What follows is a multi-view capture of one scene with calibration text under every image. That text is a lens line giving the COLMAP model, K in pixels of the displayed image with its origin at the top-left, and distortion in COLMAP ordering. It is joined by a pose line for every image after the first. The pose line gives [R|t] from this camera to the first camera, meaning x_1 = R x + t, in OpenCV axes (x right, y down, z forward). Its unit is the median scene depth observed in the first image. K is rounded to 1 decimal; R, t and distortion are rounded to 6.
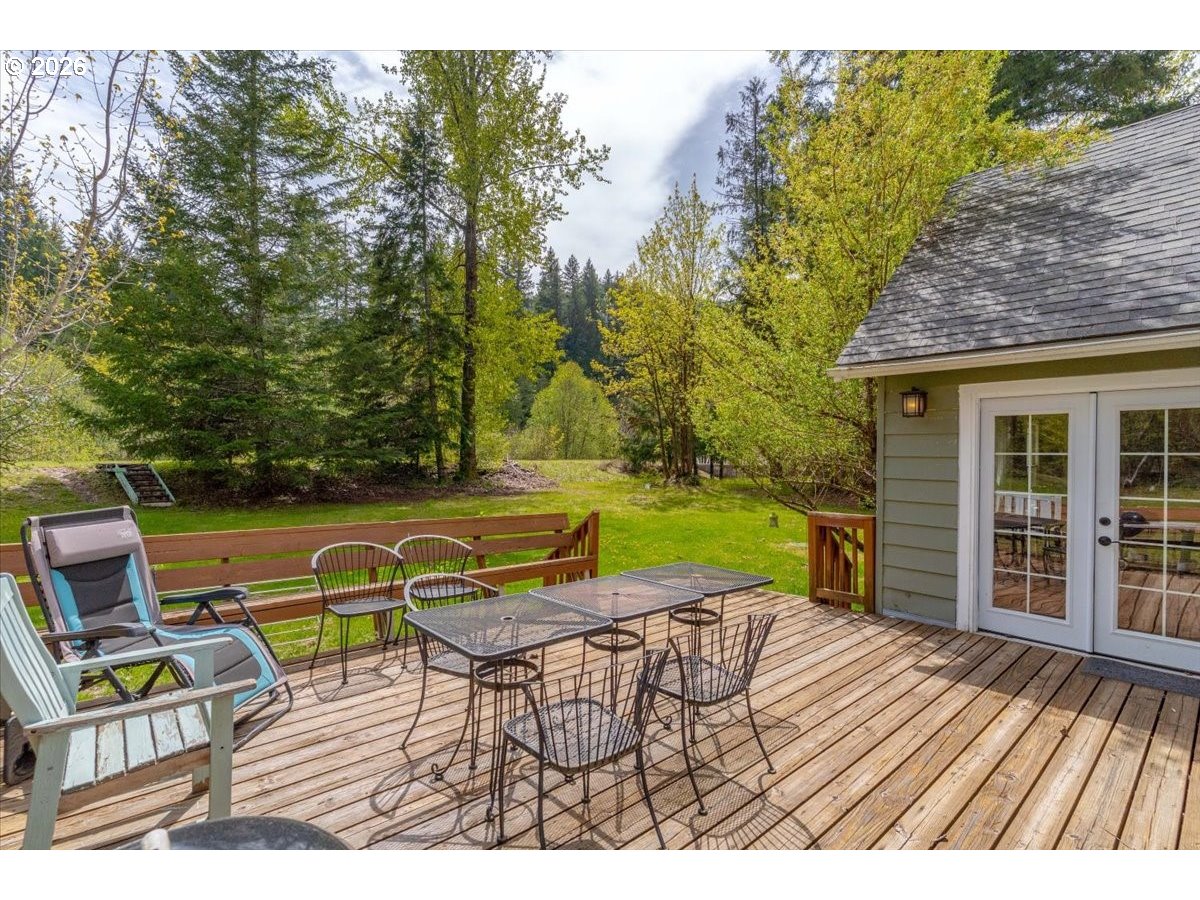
lens RADIAL K [[588.2, 0, 595.3], [0, 588.2, 453.3], [0, 0, 1]] dist [0.000610, 0.000340]
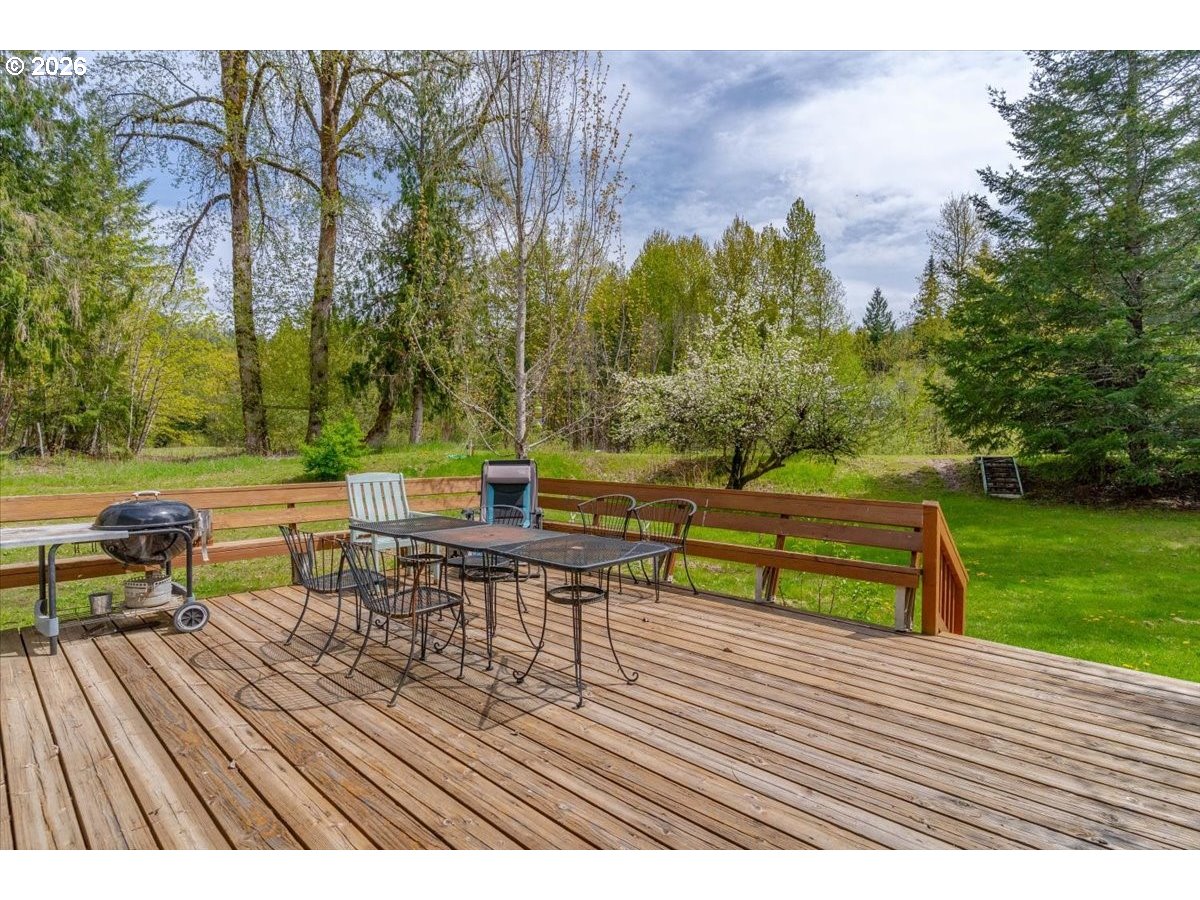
lens RADIAL K [[588.2, 0, 595.3], [0, 588.2, 453.3], [0, 0, 1]] dist [0.000610, 0.000340]
pose [[0.081169, -0.005646, -0.996684, 0.225078], [0.003437, 0.999980, -0.005384, 0.016491], [0.996694, -0.002988, 0.081187, 0.209459]]
